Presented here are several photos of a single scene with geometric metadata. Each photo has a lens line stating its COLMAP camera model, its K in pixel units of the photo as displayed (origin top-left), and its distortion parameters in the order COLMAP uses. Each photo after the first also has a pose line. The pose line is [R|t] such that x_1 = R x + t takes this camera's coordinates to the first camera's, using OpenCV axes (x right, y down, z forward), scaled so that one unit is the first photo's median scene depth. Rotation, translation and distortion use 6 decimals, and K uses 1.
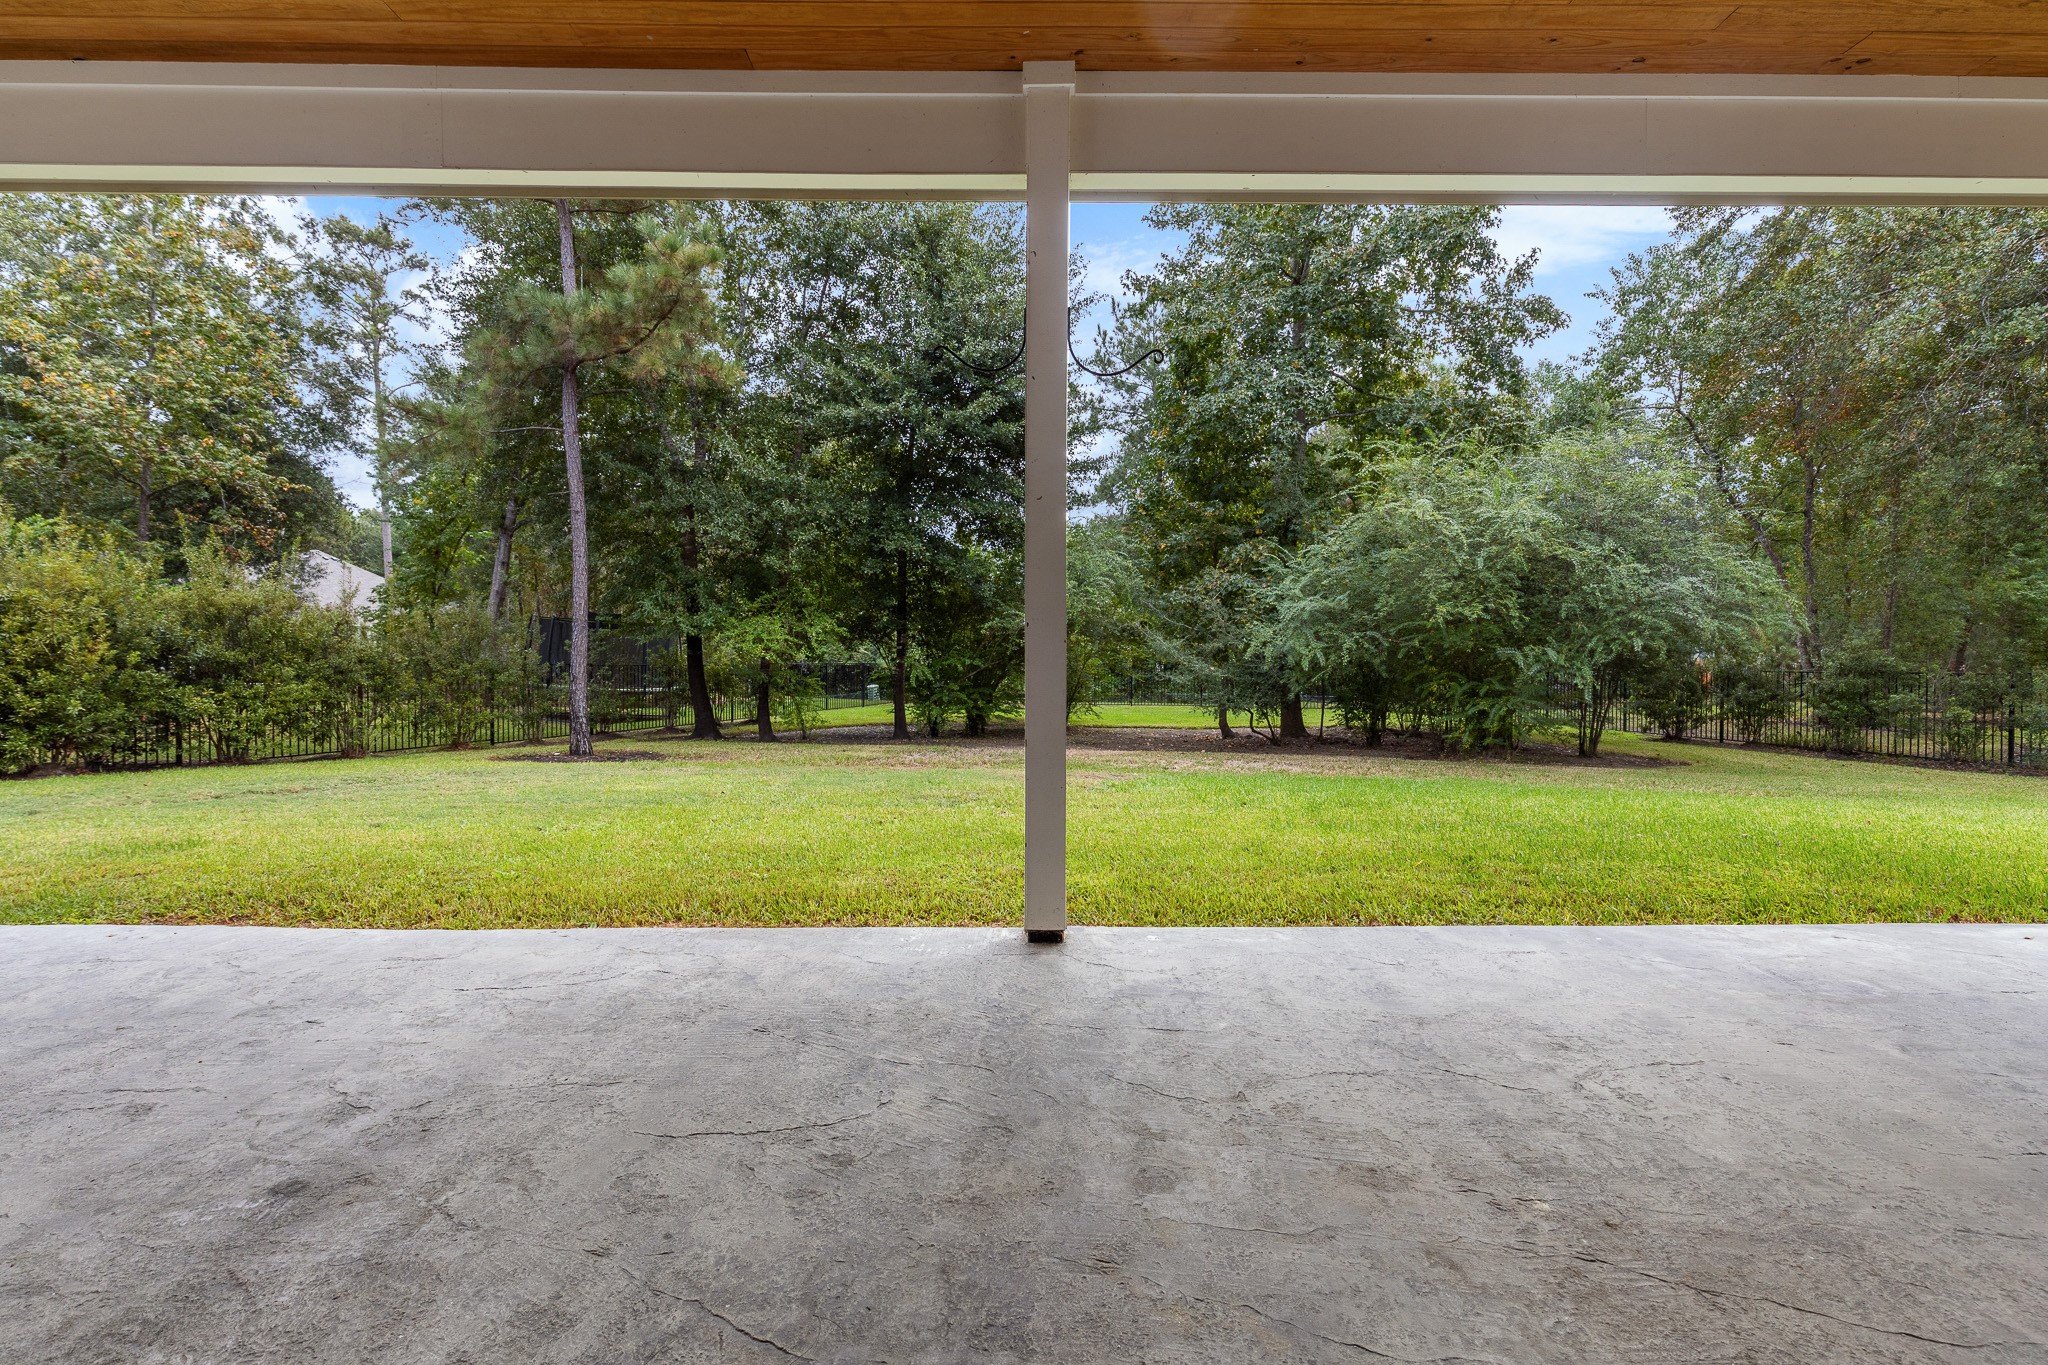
lens RADIAL K [[938.2, 0, 1024.0], [0, 938.2, 682.5], [0, 0, 1]] dist [0.000109, 0.000178]
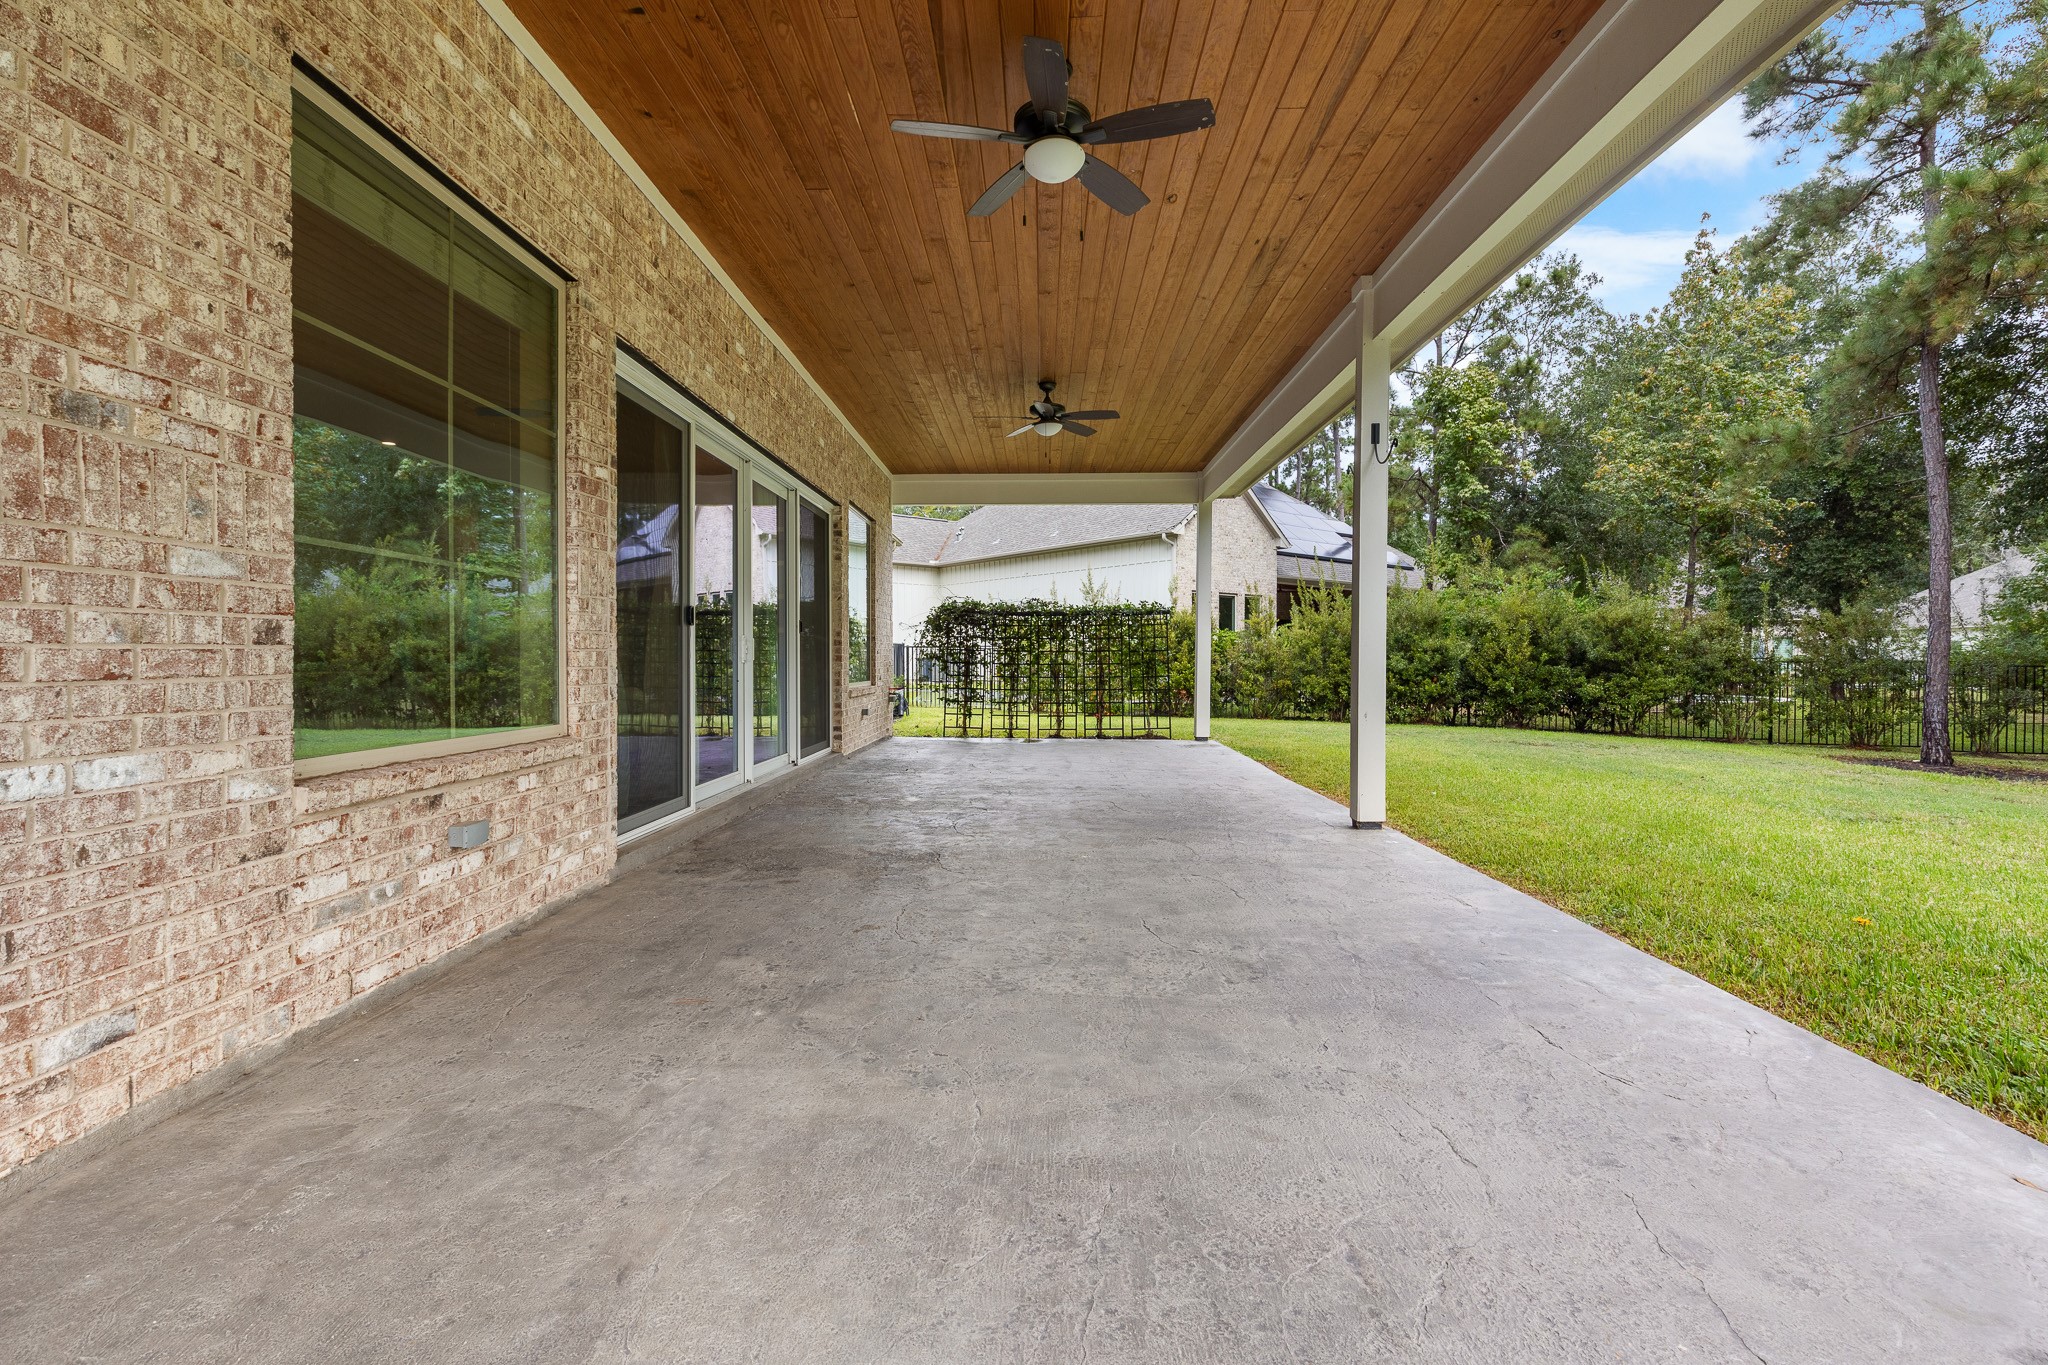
lens RADIAL K [[919.4, 0, 1025.0], [0, 919.4, 656.4], [0, 0, 1]] dist [-0.000890, 0.000259]
pose [[-0.024301, -0.001054, -0.999704, 0.560282], [-0.029048, 0.999578, -0.000348, -0.002386], [0.999283, 0.029031, -0.024321, 0.153455]]
